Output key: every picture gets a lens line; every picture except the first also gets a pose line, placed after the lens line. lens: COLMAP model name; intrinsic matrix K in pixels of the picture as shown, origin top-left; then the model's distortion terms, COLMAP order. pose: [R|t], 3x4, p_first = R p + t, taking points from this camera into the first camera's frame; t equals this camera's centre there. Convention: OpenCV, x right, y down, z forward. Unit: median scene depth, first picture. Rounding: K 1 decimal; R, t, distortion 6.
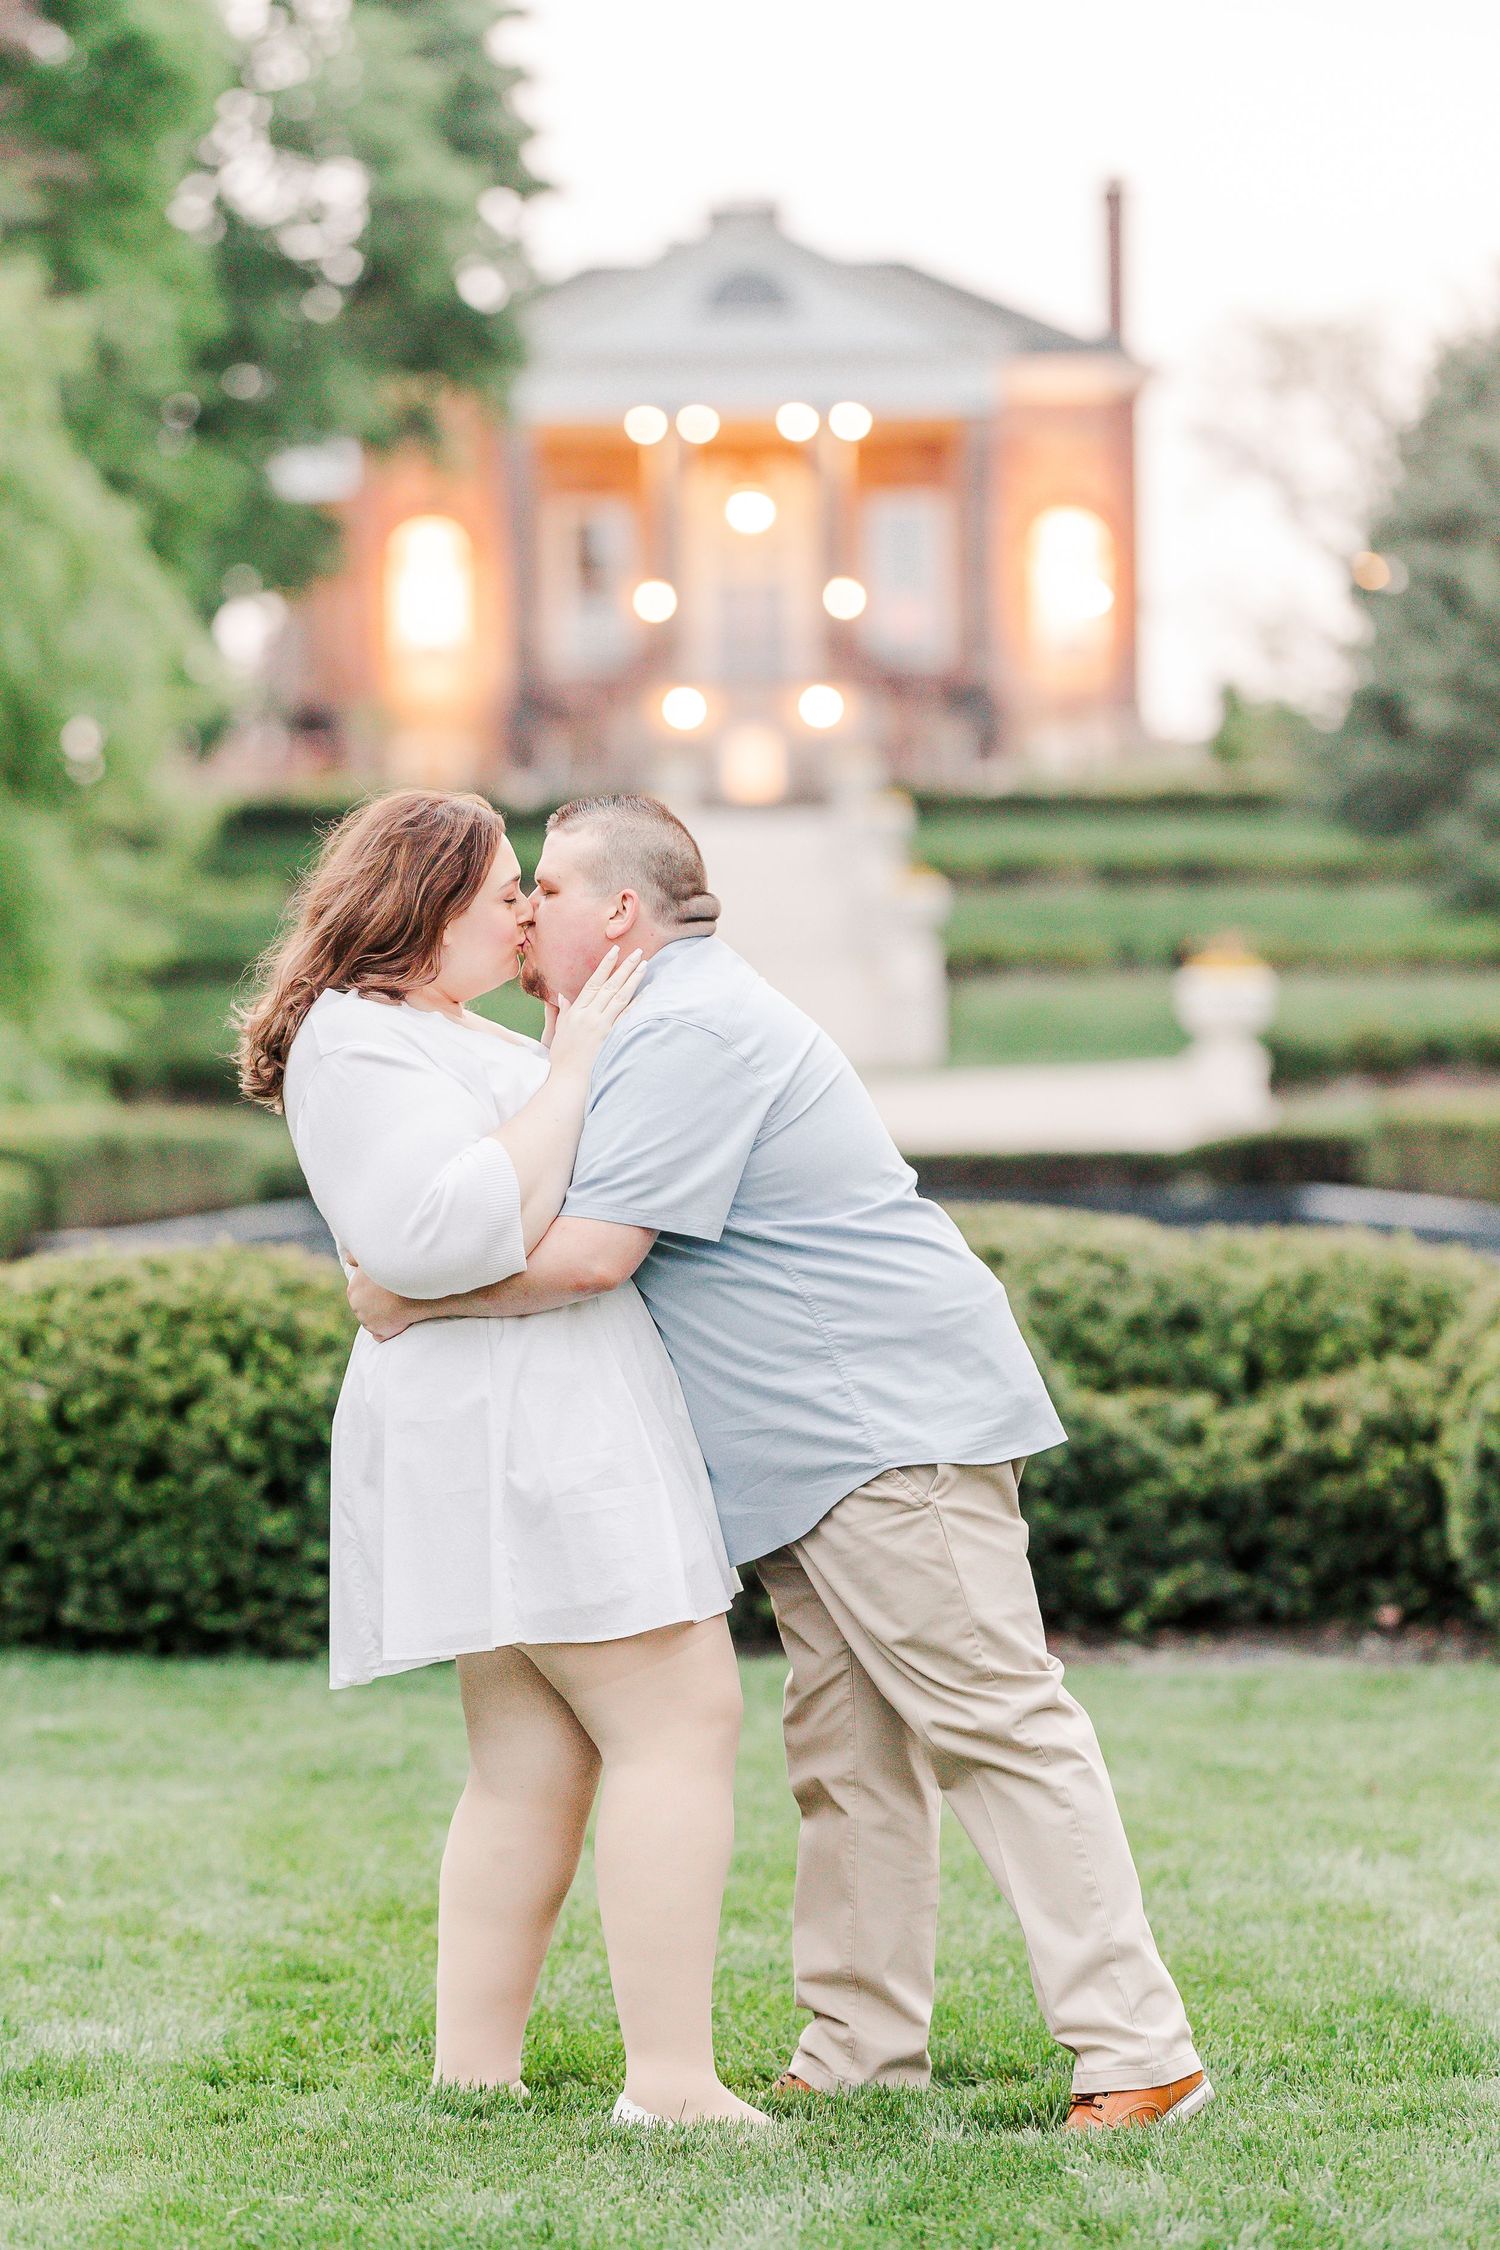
lens RADIAL K [[5730.6, 0, 750.0], [0, 5730.6, 1125.0], [0, 0, 1]] dist [-0.034850, 0.980547]
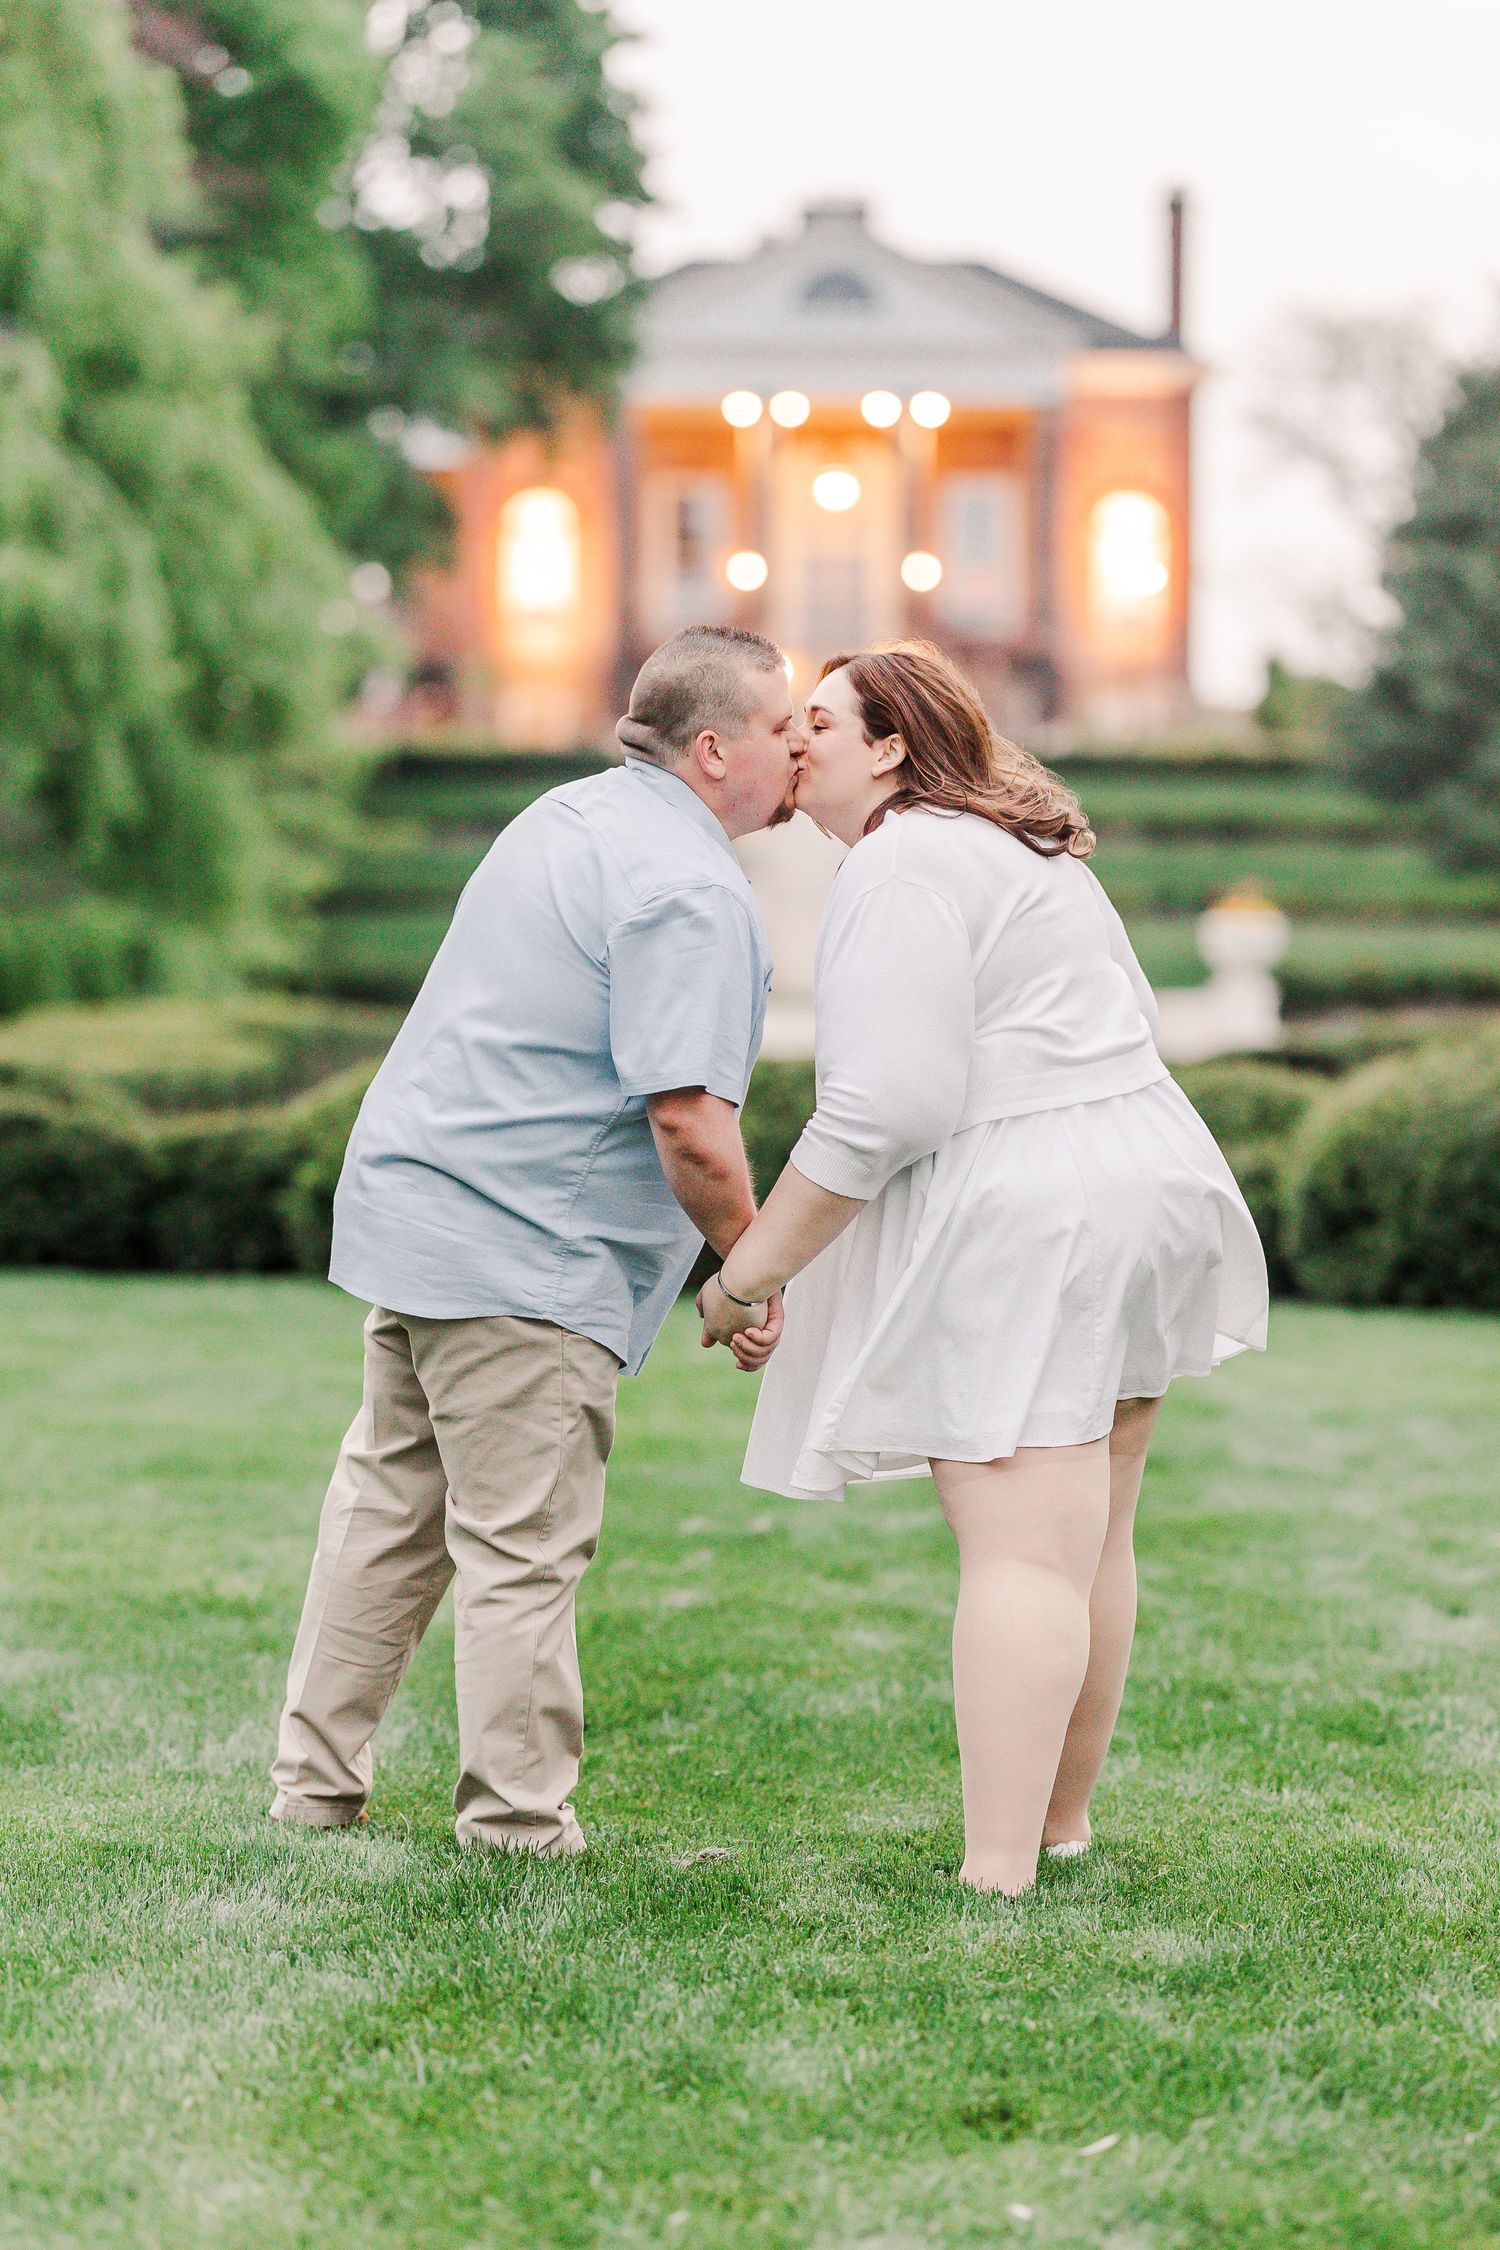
lens RADIAL K [[5730.6, 0, 750.0], [0, 5730.6, 1125.0], [0, 0, 1]] dist [-0.034850, 0.980547]
pose [[0.999744, 0.019705, -0.011112, -0.002511], [-0.019606, 0.999768, 0.008967, 0.005251], [0.011286, -0.008747, 0.999898, -0.119529]]
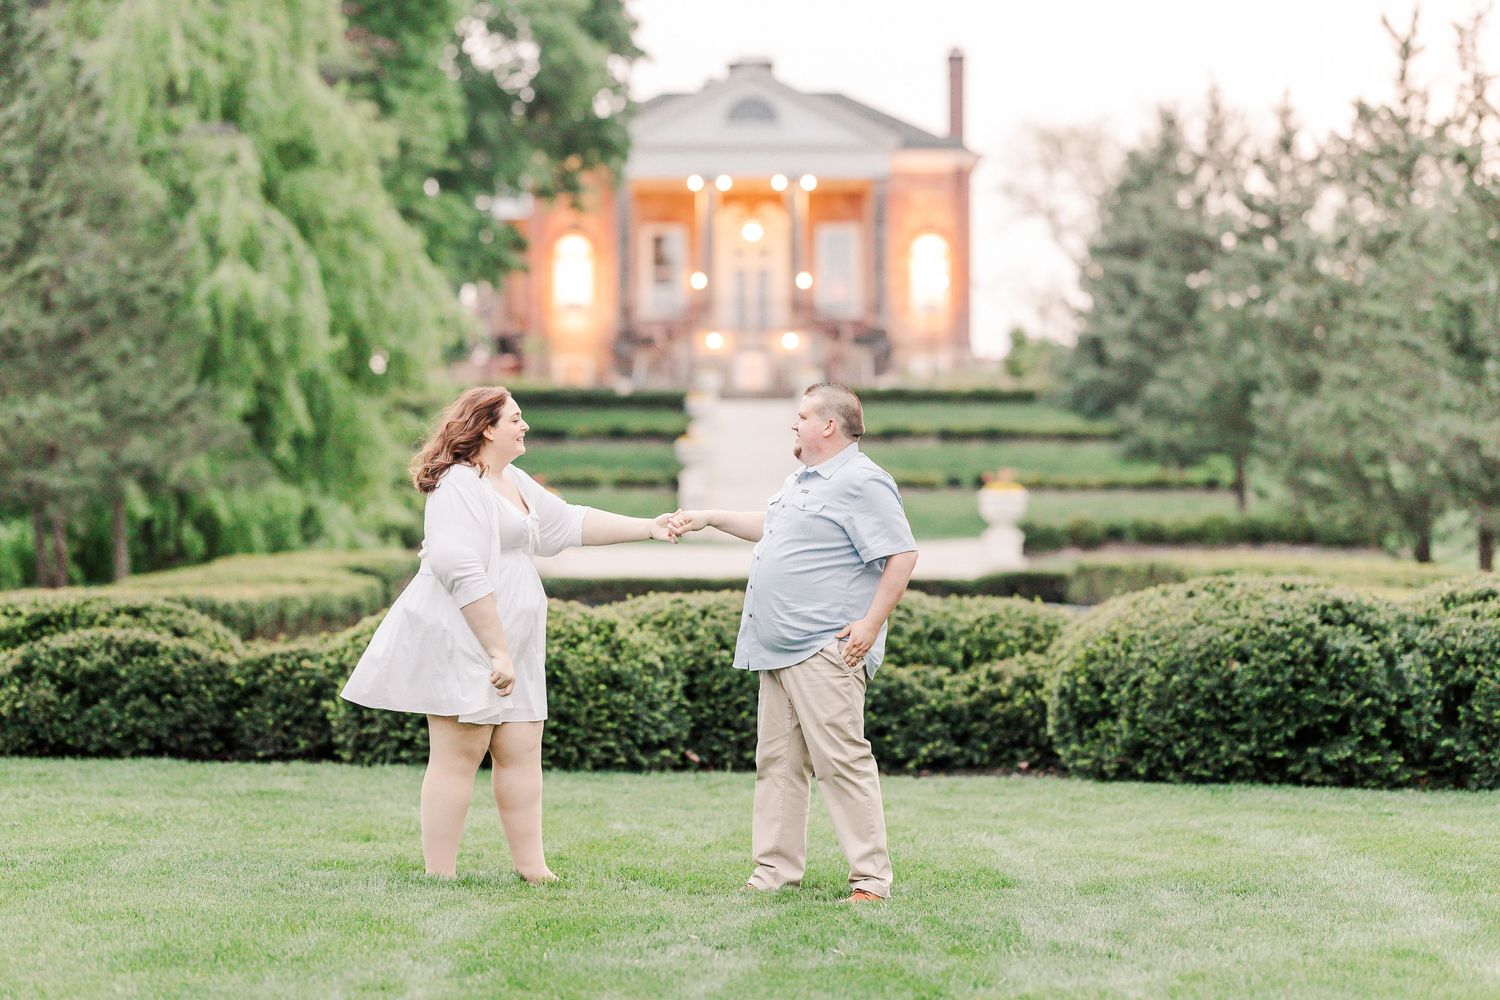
lens RADIAL K [[3340.1, 0, 750.0], [0, 3340.1, 500.0], [0, 0, 1]] dist [-0.006946, 0.054879]
pose [[0.999916, 0.012981, 0.000143, 0.000429], [-0.012974, 0.999632, -0.023837, 0.002757], [-0.000453, 0.023833, 0.999716, -0.062156]]
